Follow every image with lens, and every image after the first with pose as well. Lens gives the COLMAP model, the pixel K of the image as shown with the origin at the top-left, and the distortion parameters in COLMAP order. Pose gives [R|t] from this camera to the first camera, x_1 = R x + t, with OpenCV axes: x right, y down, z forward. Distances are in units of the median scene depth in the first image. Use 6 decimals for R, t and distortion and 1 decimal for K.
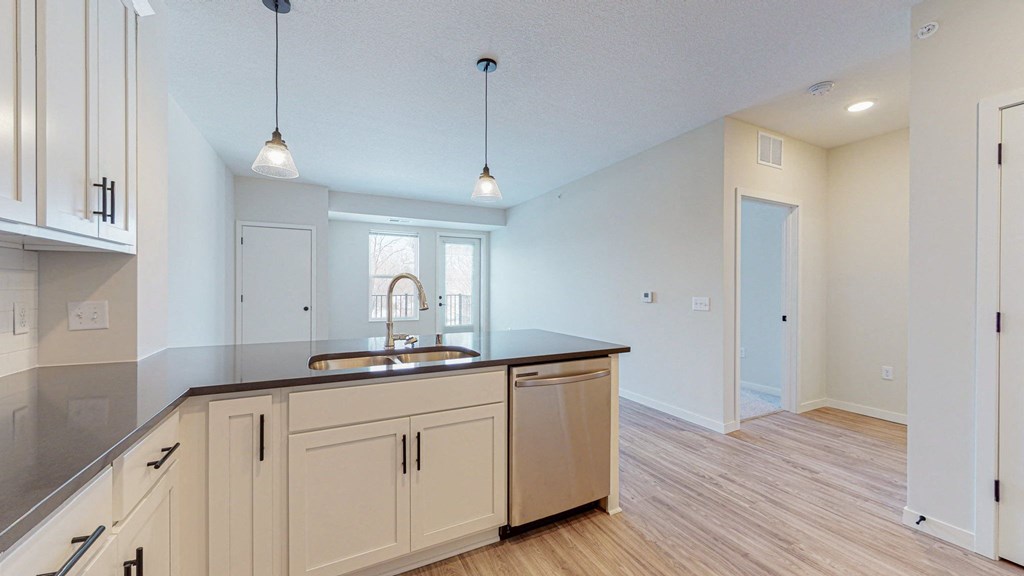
lens RADIAL K [[376.4, 0, 512.0], [0, 376.4, 288.0], [0, 0, 1]] dist [-0.001427, -0.000252]
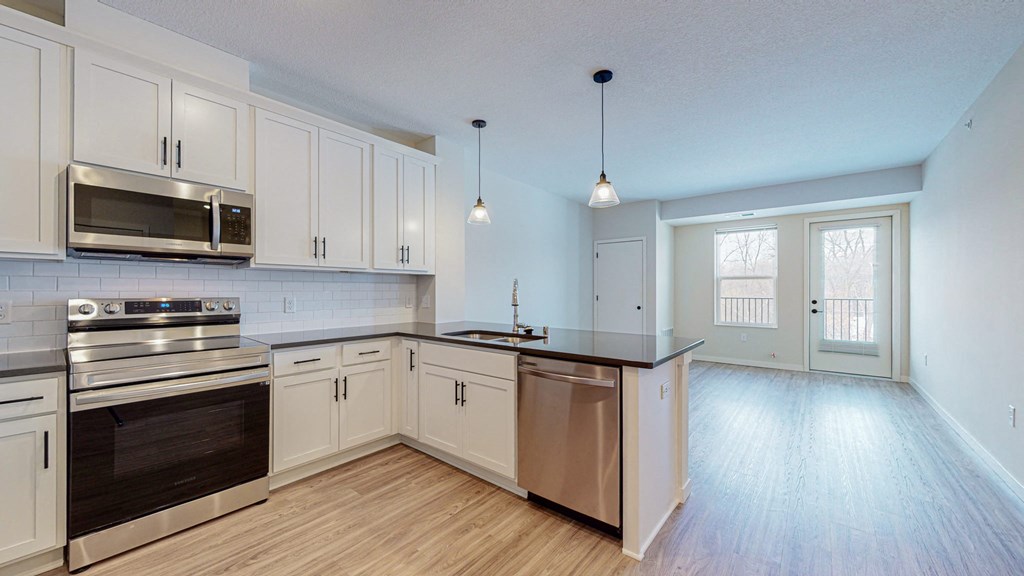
lens RADIAL K [[376.4, 0, 512.0], [0, 376.4, 288.0], [0, 0, 1]] dist [-0.001427, -0.000252]
pose [[0.402784, -0.006953, -0.915268, 0.409308], [0.001230, 0.999974, -0.007055, 0.001739], [0.915294, 0.001716, 0.402783, 0.181244]]
